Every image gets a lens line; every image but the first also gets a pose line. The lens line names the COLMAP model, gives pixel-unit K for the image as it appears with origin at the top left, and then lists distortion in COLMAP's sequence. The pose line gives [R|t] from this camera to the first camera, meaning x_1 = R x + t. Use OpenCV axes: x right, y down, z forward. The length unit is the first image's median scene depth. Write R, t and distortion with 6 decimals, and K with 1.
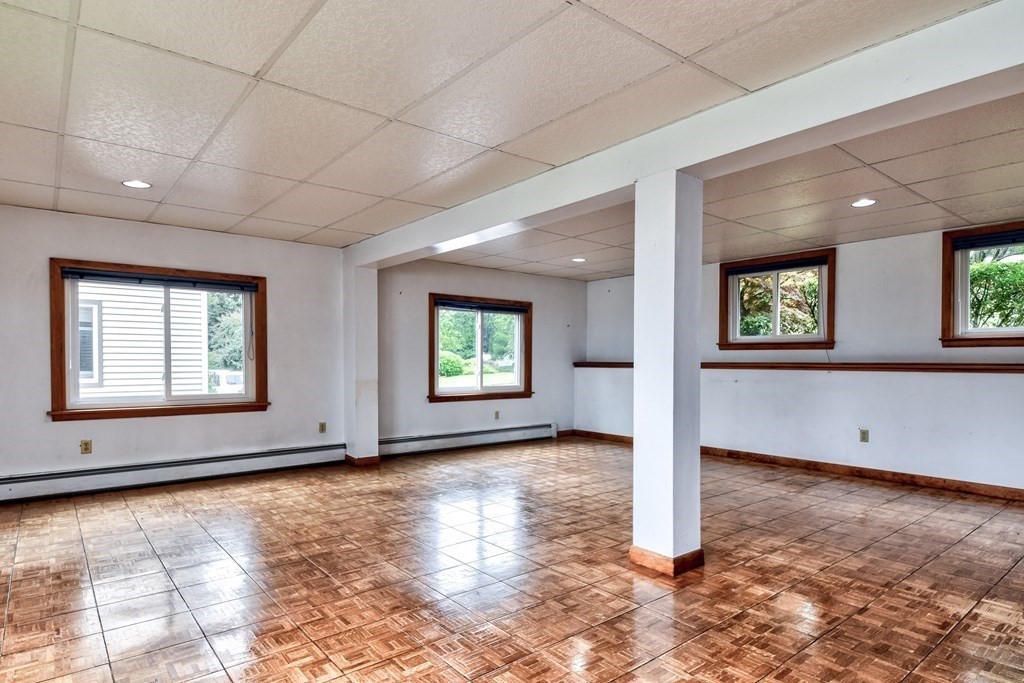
lens RADIAL K [[564.8, 0, 519.5], [0, 564.8, 369.9], [0, 0, 1]] dist [0.079760, -0.061656]
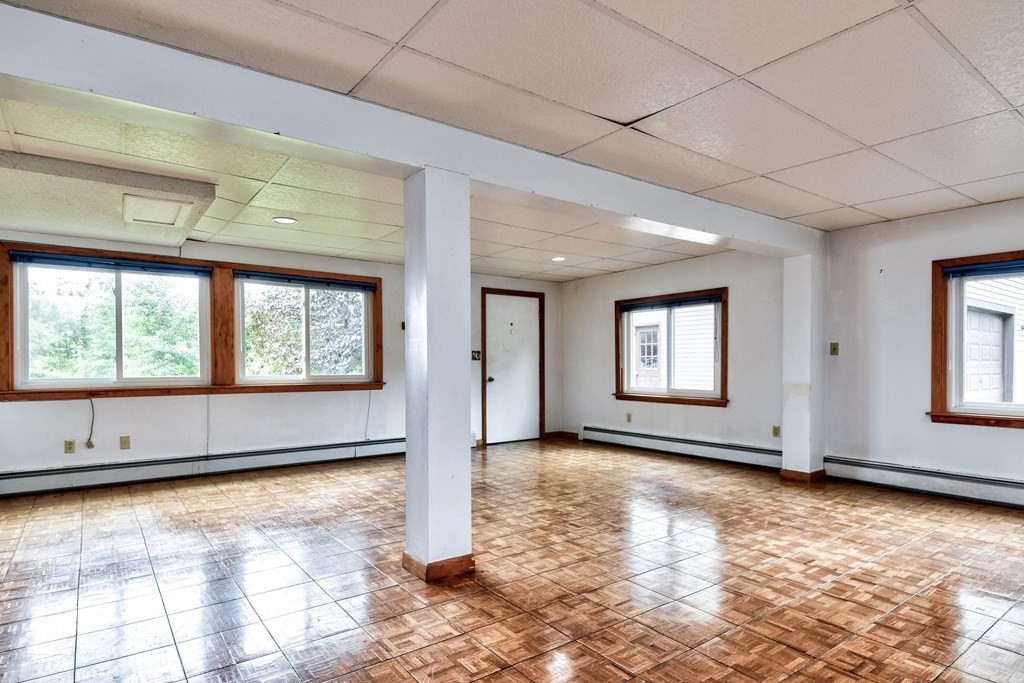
lens RADIAL K [[564.8, 0, 519.5], [0, 564.8, 369.9], [0, 0, 1]] dist [0.079760, -0.061656]
pose [[-0.052568, 0.004905, -0.998605, 0.719765], [-0.017007, 0.999839, 0.005806, 0.000257], [0.998473, 0.017289, -0.052476, 0.710244]]
